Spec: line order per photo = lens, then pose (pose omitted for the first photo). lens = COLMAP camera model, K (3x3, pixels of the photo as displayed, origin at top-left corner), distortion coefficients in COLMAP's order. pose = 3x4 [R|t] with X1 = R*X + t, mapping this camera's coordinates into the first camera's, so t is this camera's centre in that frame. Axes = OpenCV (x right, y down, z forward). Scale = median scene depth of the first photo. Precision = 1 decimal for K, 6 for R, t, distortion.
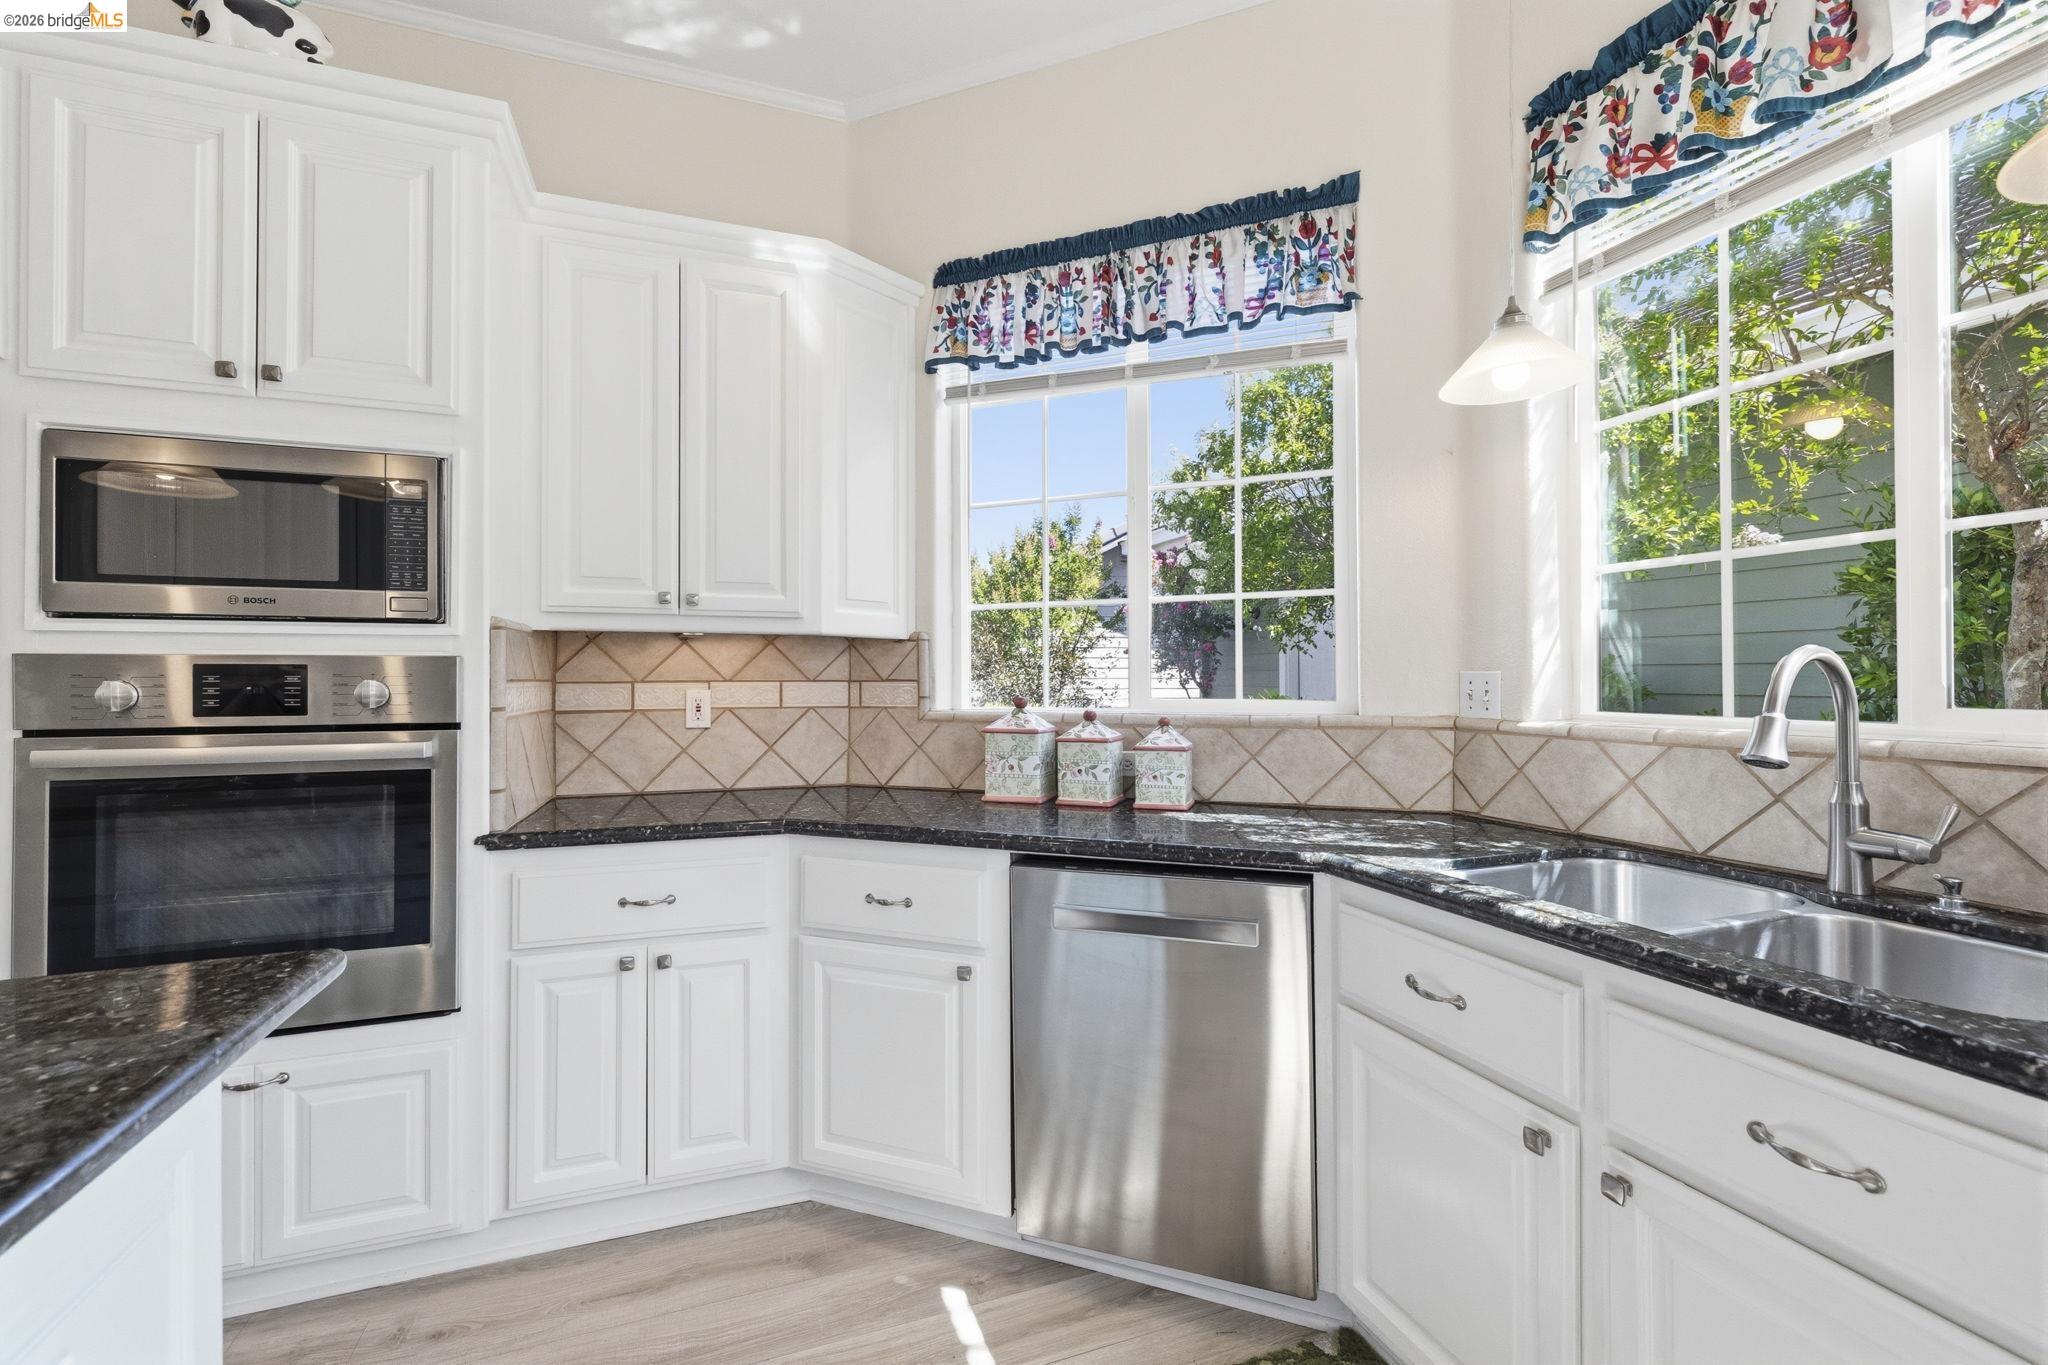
lens RADIAL K [[856.4, 0, 1023.2], [0, 856.4, 674.6], [0, 0, 1]] dist [-0.000331, 0.000283]
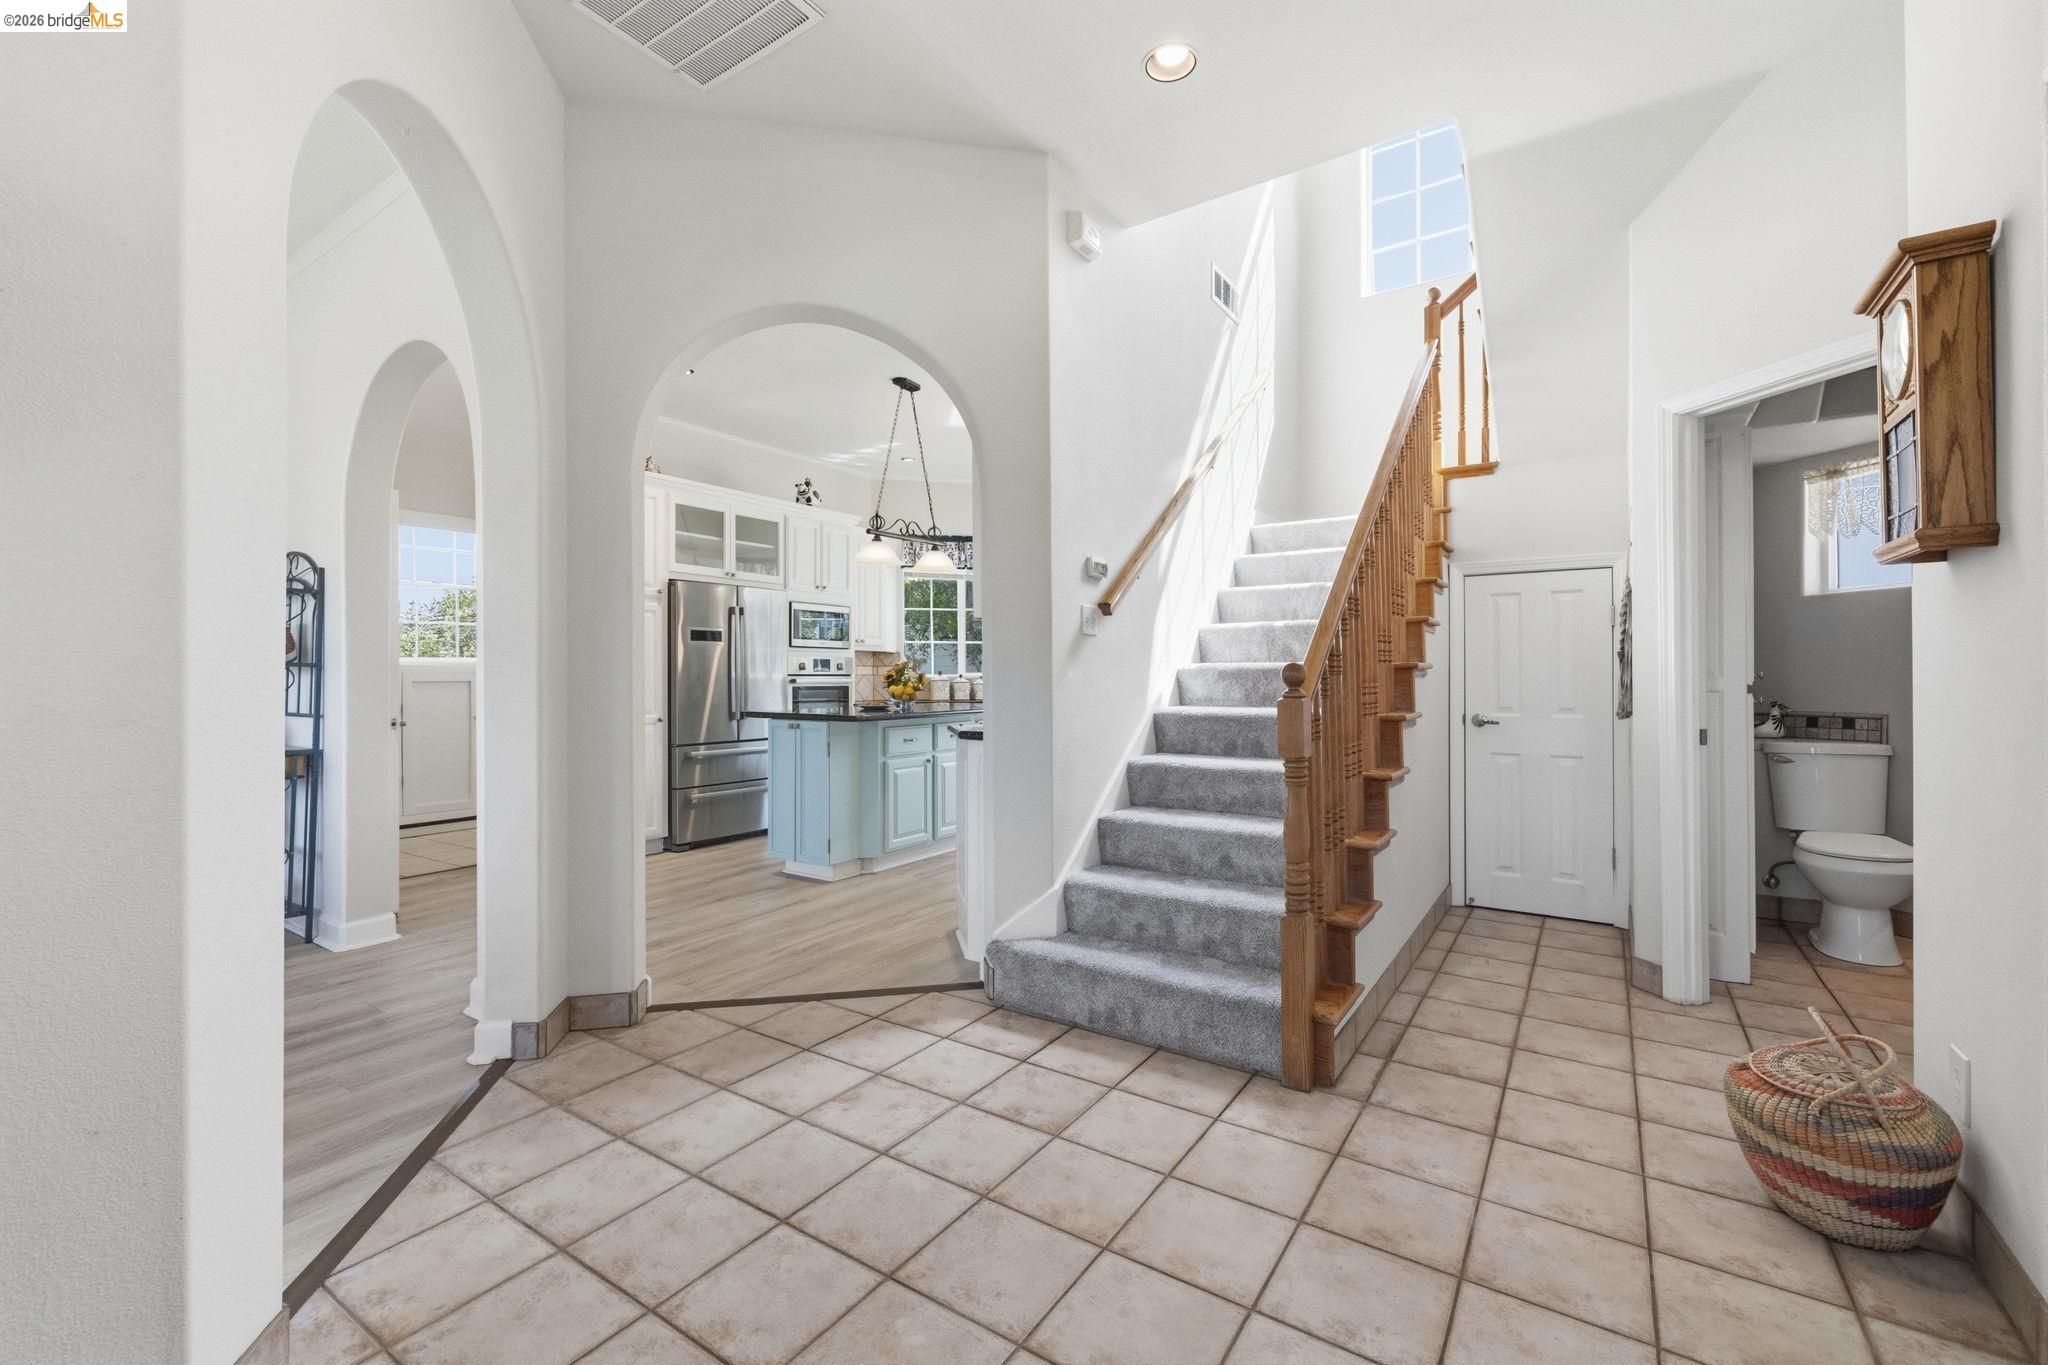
lens RADIAL K [[858.9, 0, 1018.5], [0, 858.9, 675.4], [0, 0, 1]] dist [-0.000718, 0.000327]
pose [[0.818801, -0.000539, 0.574077, -1.981305], [-0.001413, 0.999995, 0.002954, 0.040953], [-0.574076, -0.003230, 0.818796, -2.308723]]
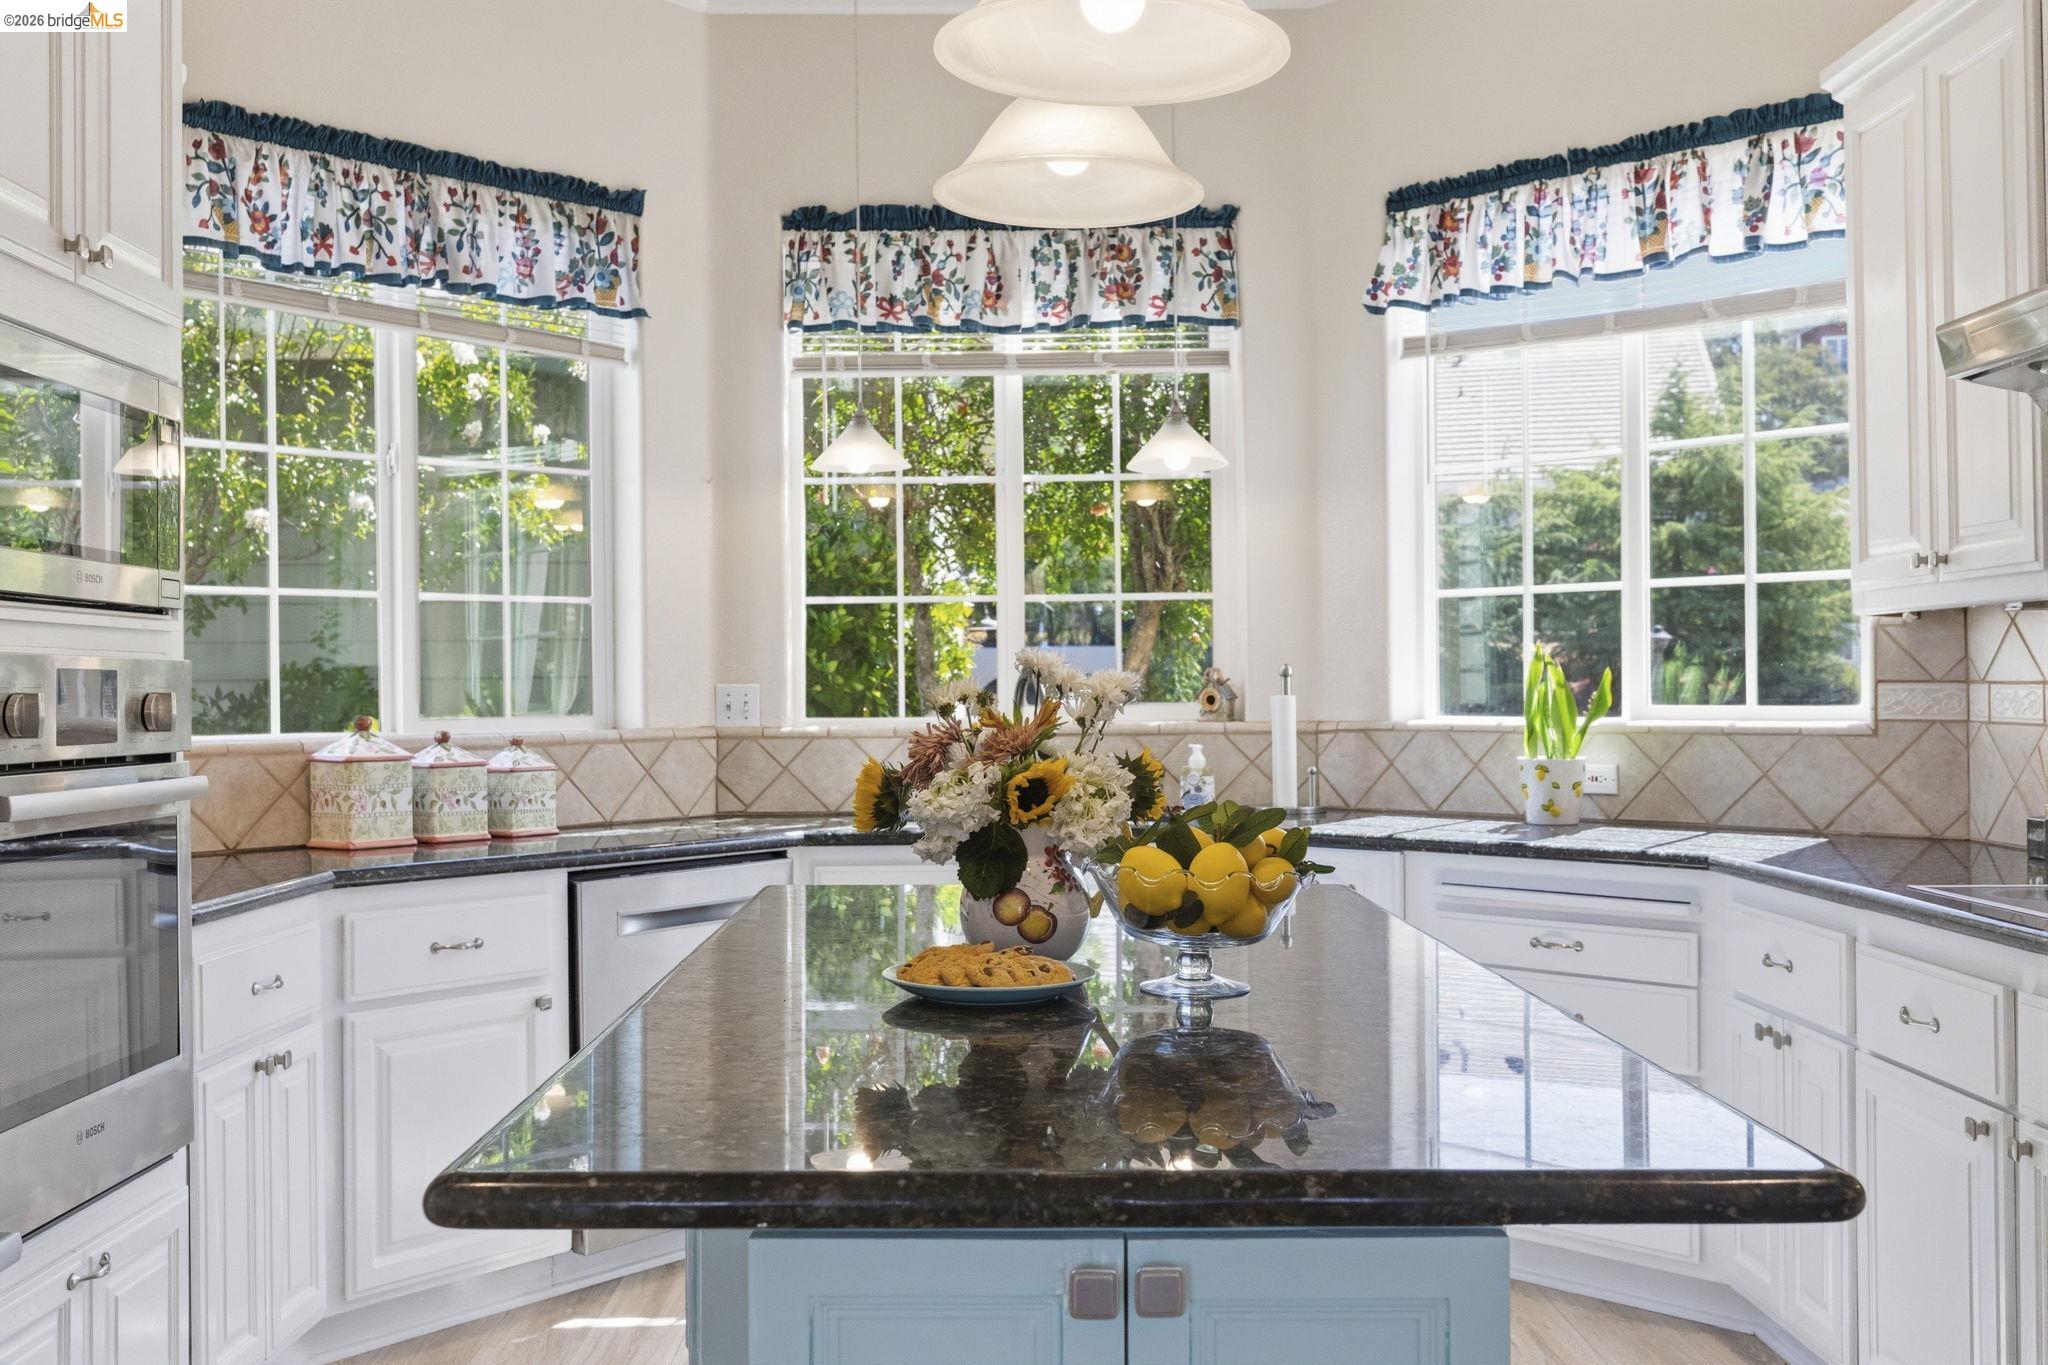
lens RADIAL K [[1963.5, 0, 1002.5], [0, 1963.5, 675.7], [0, 0, 1]] dist [-0.003204, -0.002347]
pose [[0.343982, 0.005465, 0.938960, -1.711689], [0.003134, 0.999971, -0.006968, 0.003396], [-0.938971, 0.005340, 0.343955, -0.196882]]
